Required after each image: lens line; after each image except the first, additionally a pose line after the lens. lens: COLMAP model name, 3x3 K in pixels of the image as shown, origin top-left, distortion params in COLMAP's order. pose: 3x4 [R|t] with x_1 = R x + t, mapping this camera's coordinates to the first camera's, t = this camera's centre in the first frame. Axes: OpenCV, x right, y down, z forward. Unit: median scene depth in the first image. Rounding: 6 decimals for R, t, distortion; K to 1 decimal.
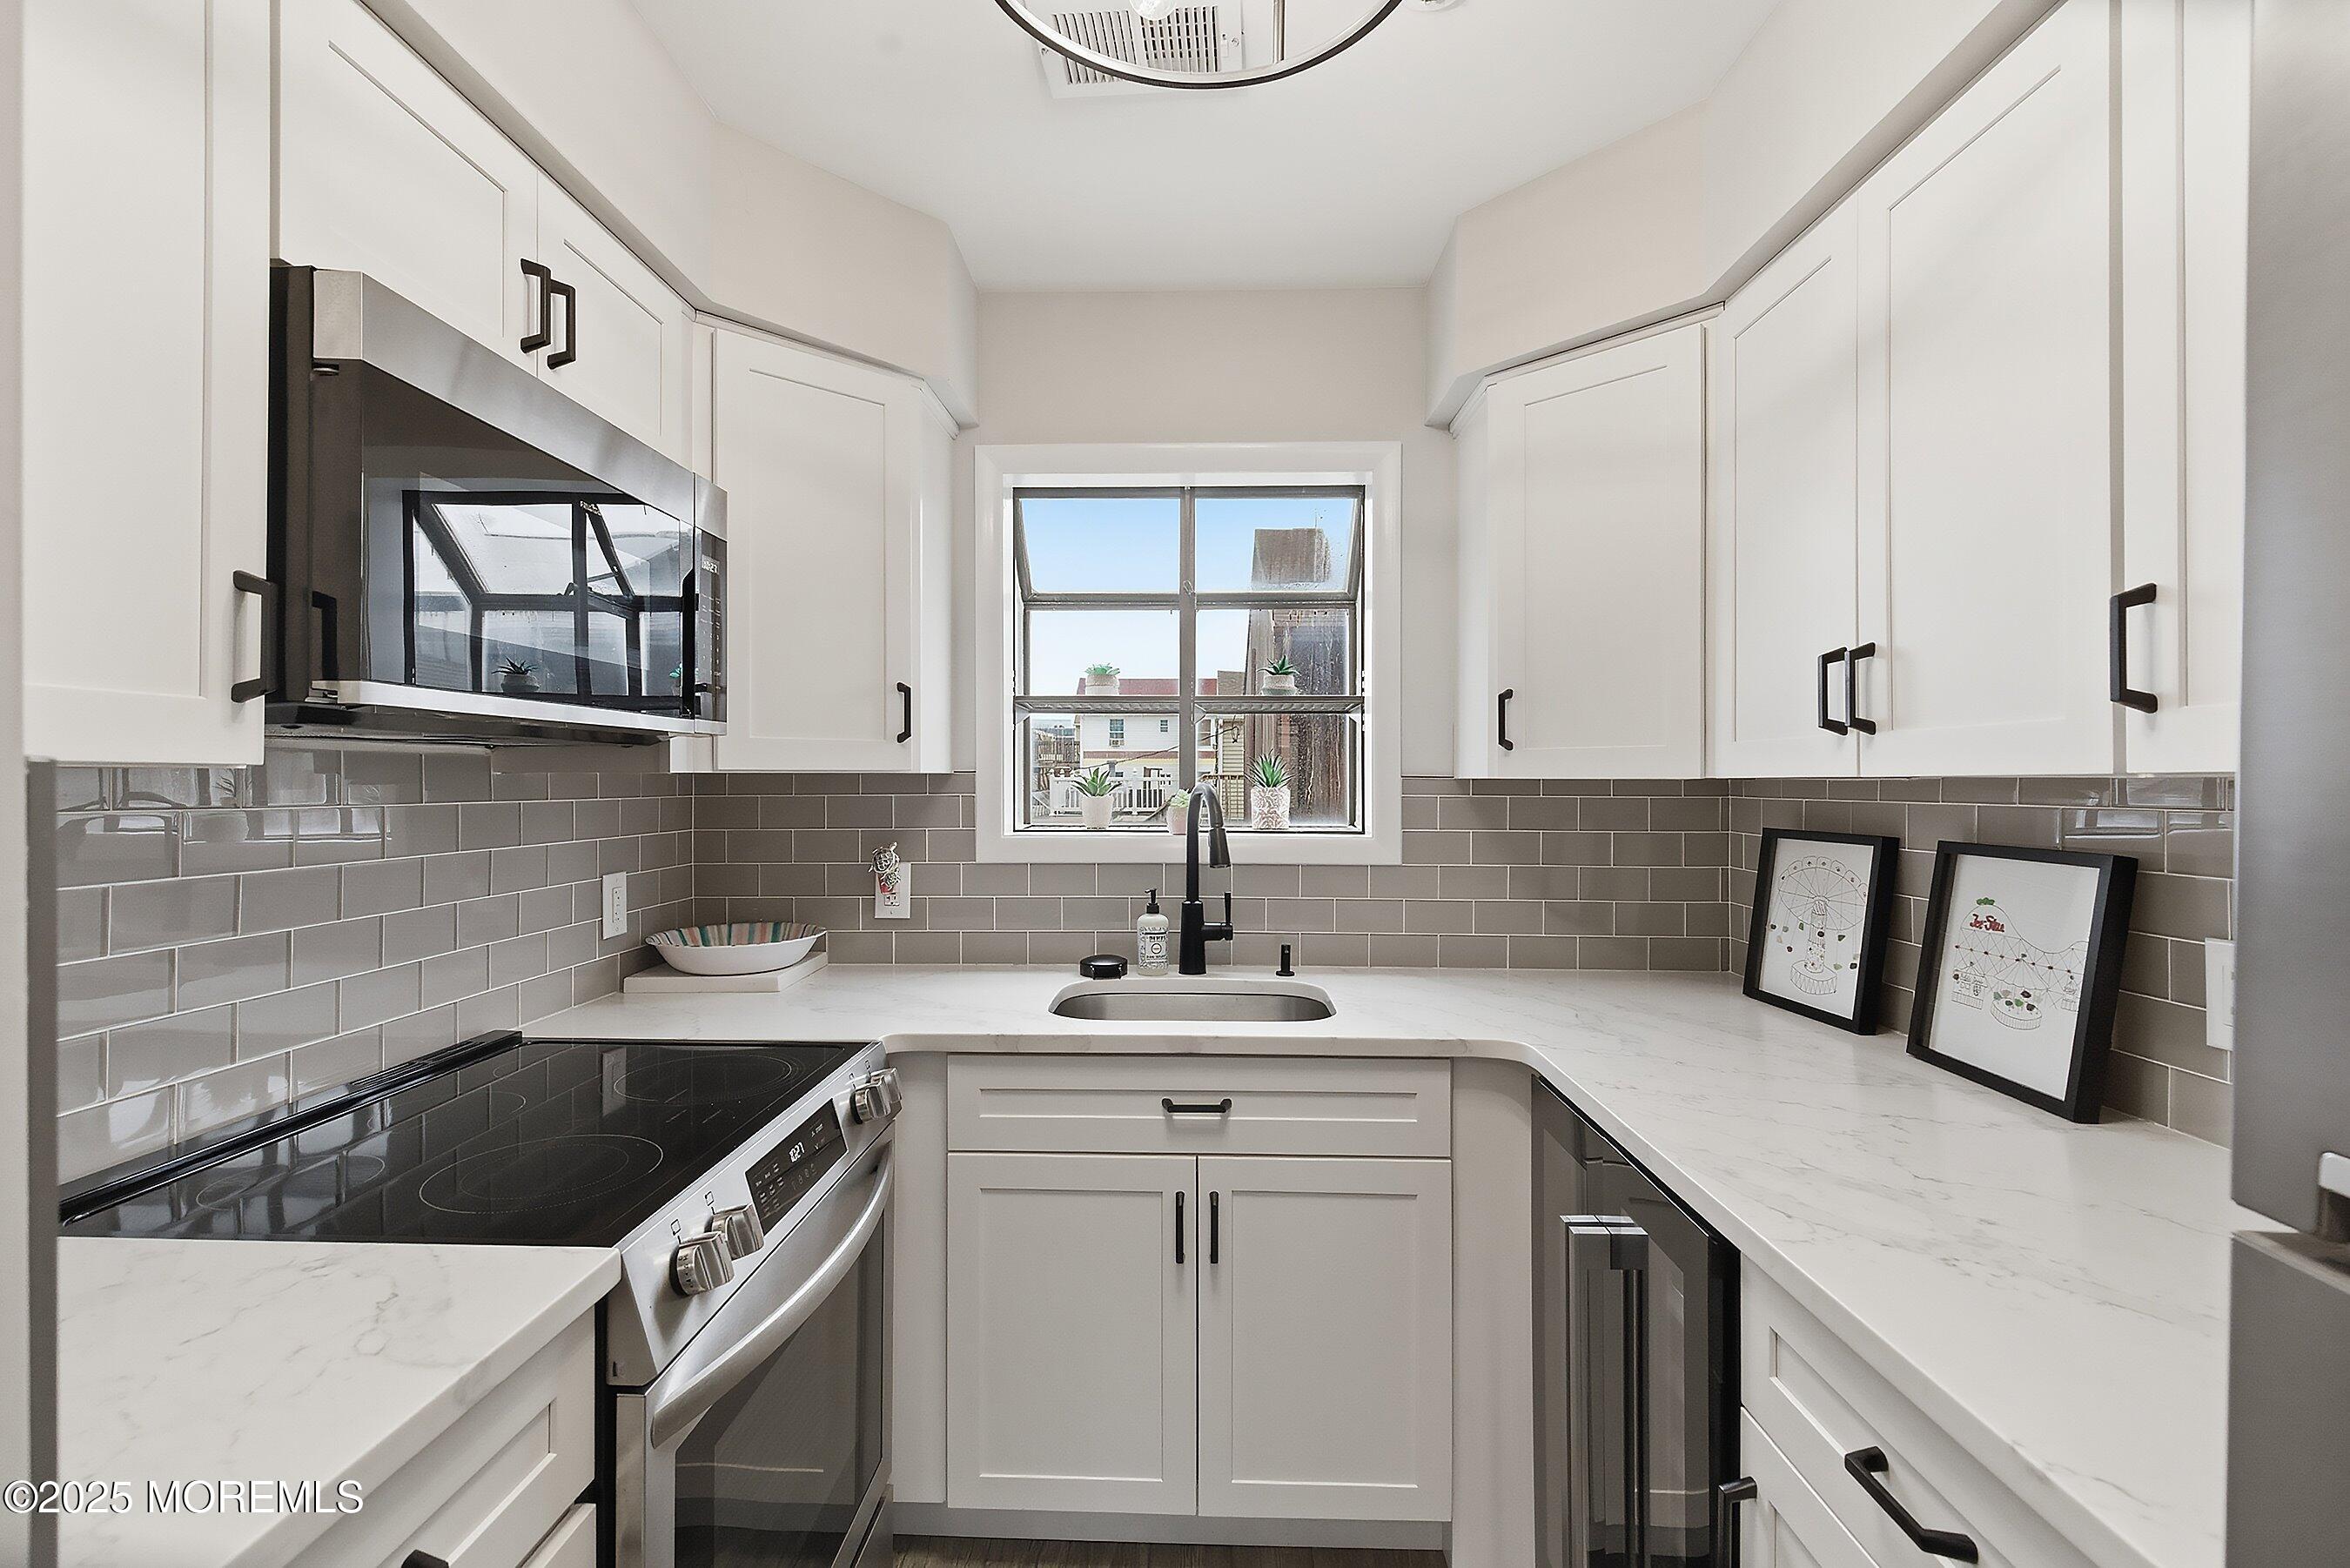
lens RADIAL K [[1079.7, 0, 1168.2], [0, 1079.7, 777.9], [0, 0, 1]] dist [-0.000664, -0.000731]
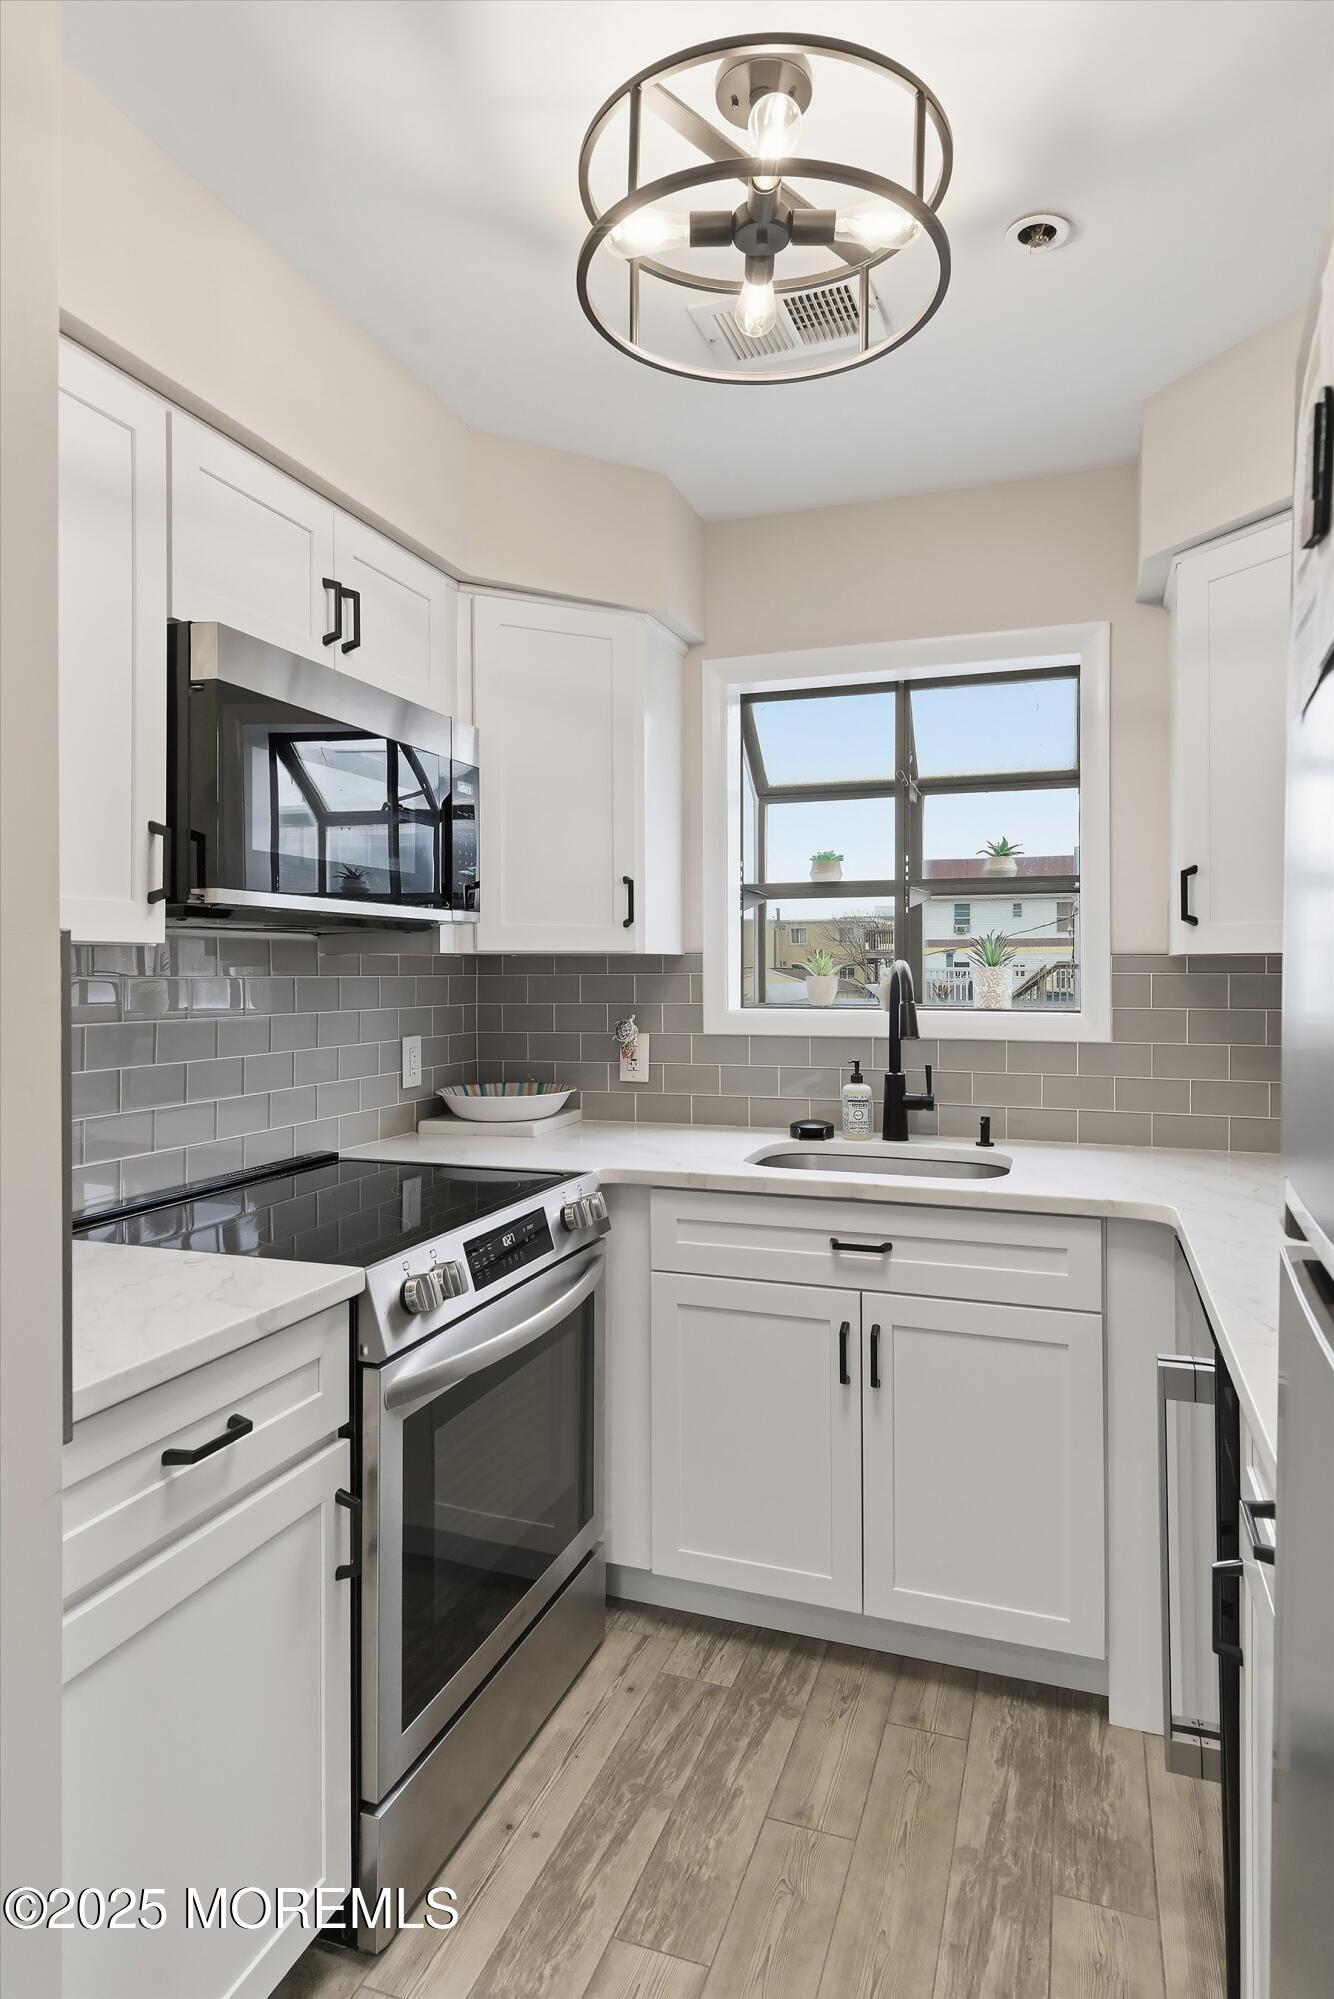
lens RADIAL K [[1152.4, 0, 655.8], [0, 1152.4, 968.2], [0, 0, 1]] dist [0.017493, -0.011977]
pose [[0.951068, -0.003478, -0.308961, 0.188797], [0.003144, 0.999994, -0.001579, 0.015540], [0.308965, 0.000530, 0.951073, -0.198740]]
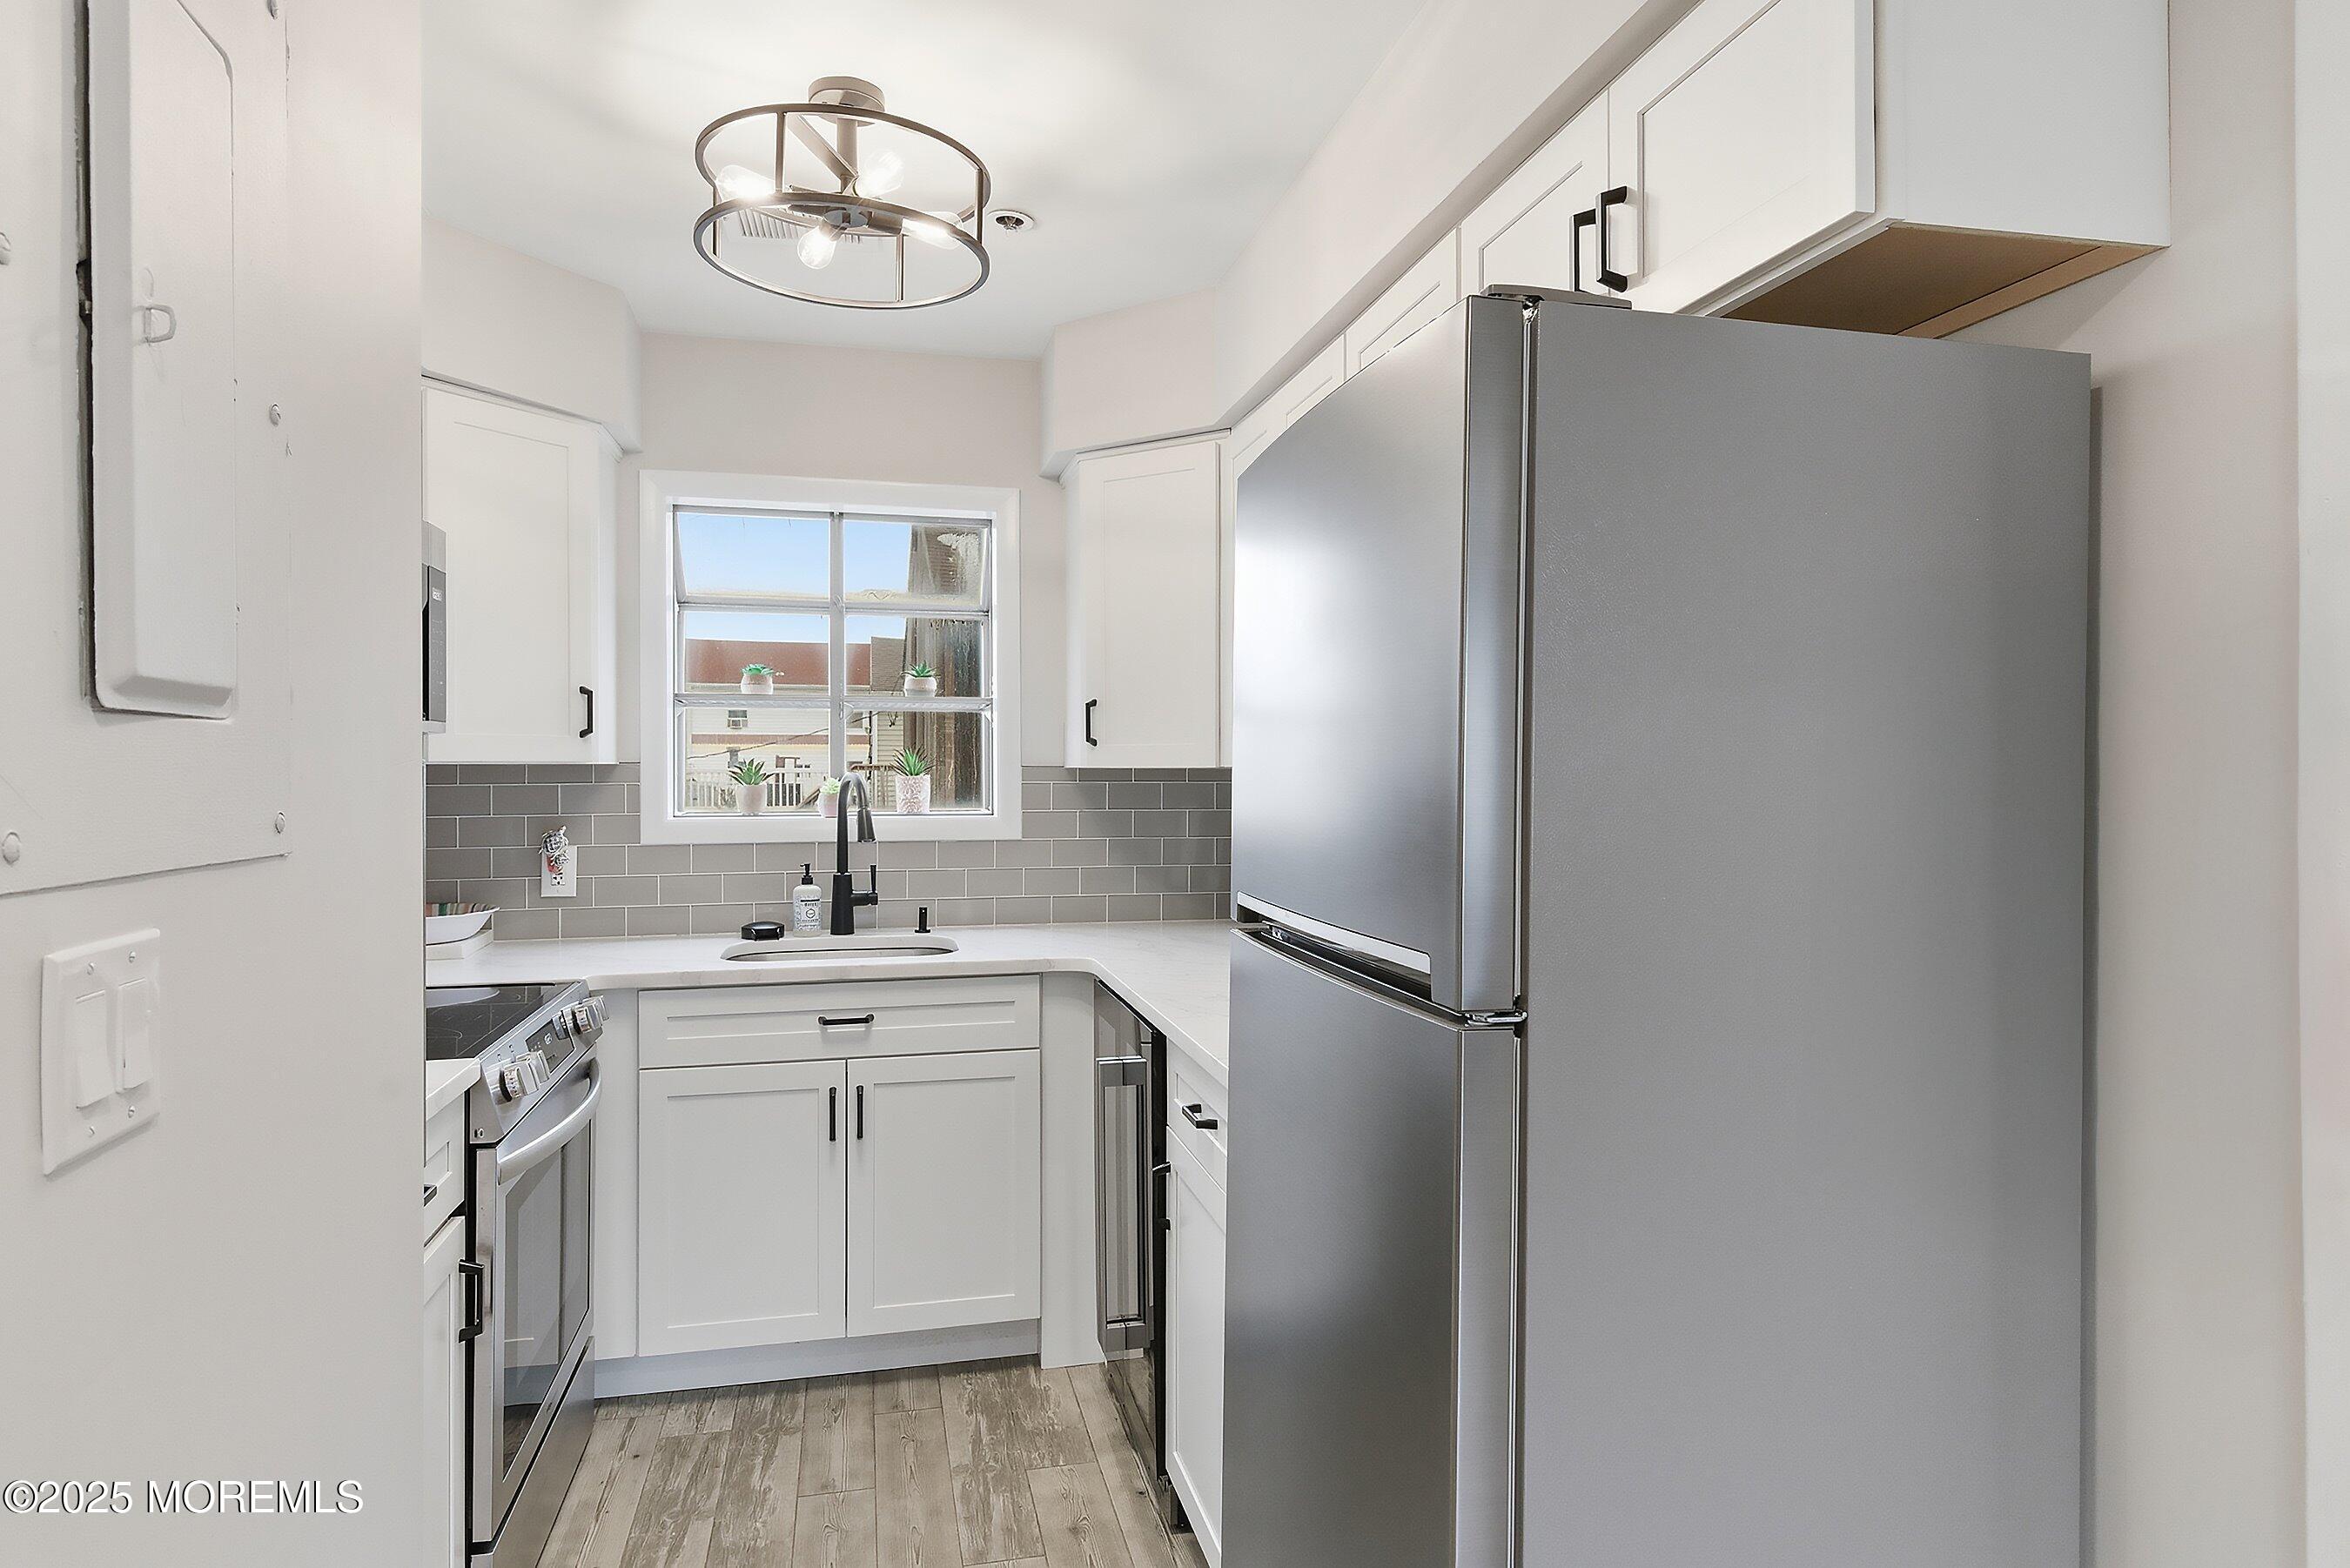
lens RADIAL K [[1354.6, 0, 1177.7], [0, 1354.6, 770.9], [0, 0, 1]] dist [0.017493, -0.011977]
pose [[0.964416, -0.002508, 0.264377, -0.019090], [0.002048, 0.999996, 0.002014, 0.001266], [-0.264381, -0.001401, 0.964417, -0.654676]]
